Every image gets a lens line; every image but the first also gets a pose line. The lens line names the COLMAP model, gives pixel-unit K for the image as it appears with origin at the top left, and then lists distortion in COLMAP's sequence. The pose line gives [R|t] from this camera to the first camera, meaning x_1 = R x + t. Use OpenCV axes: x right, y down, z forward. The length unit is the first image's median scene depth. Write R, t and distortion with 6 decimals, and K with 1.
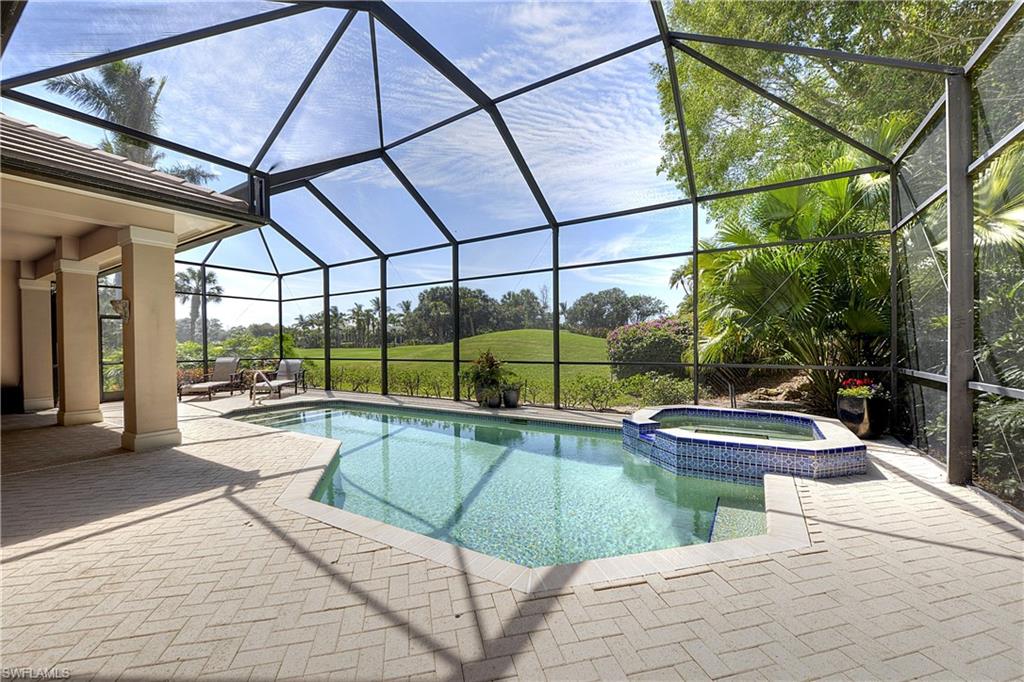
lens RADIAL K [[428.3, 0, 512.0], [0, 428.3, 341.0], [0, 0, 1]] dist [-0.033348, 0.000077]
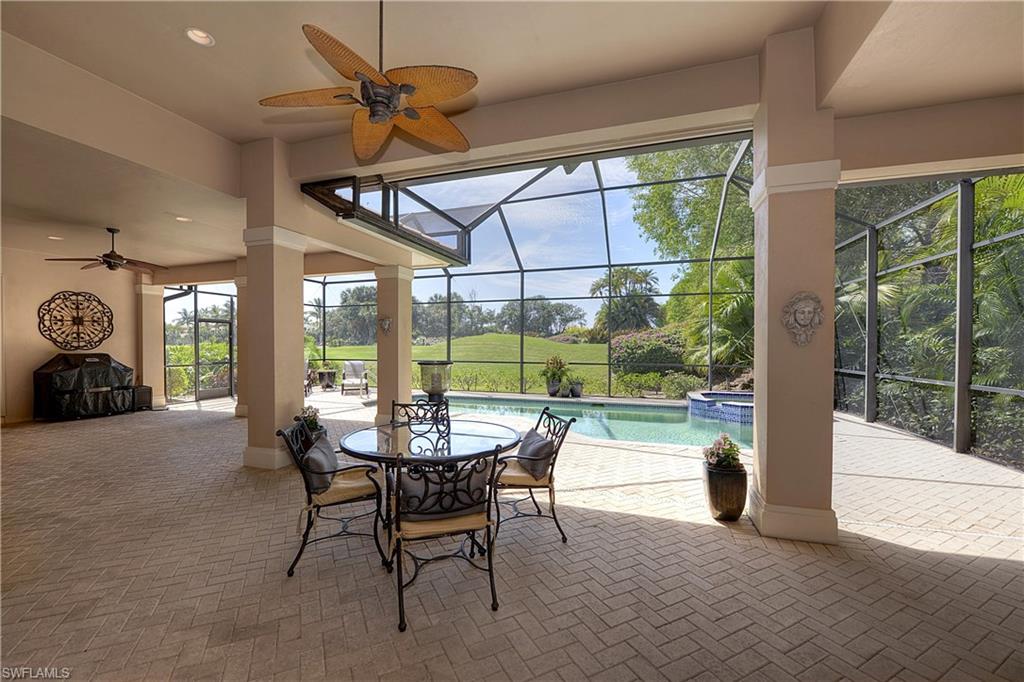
lens RADIAL K [[428.3, 0, 512.0], [0, 428.3, 341.0], [0, 0, 1]] dist [-0.033348, 0.000077]
pose [[0.971143, 0.015191, 0.238013, -0.099773], [-0.014853, 0.999885, -0.003212, -0.003006], [-0.238035, -0.000416, 0.971257, -0.053365]]
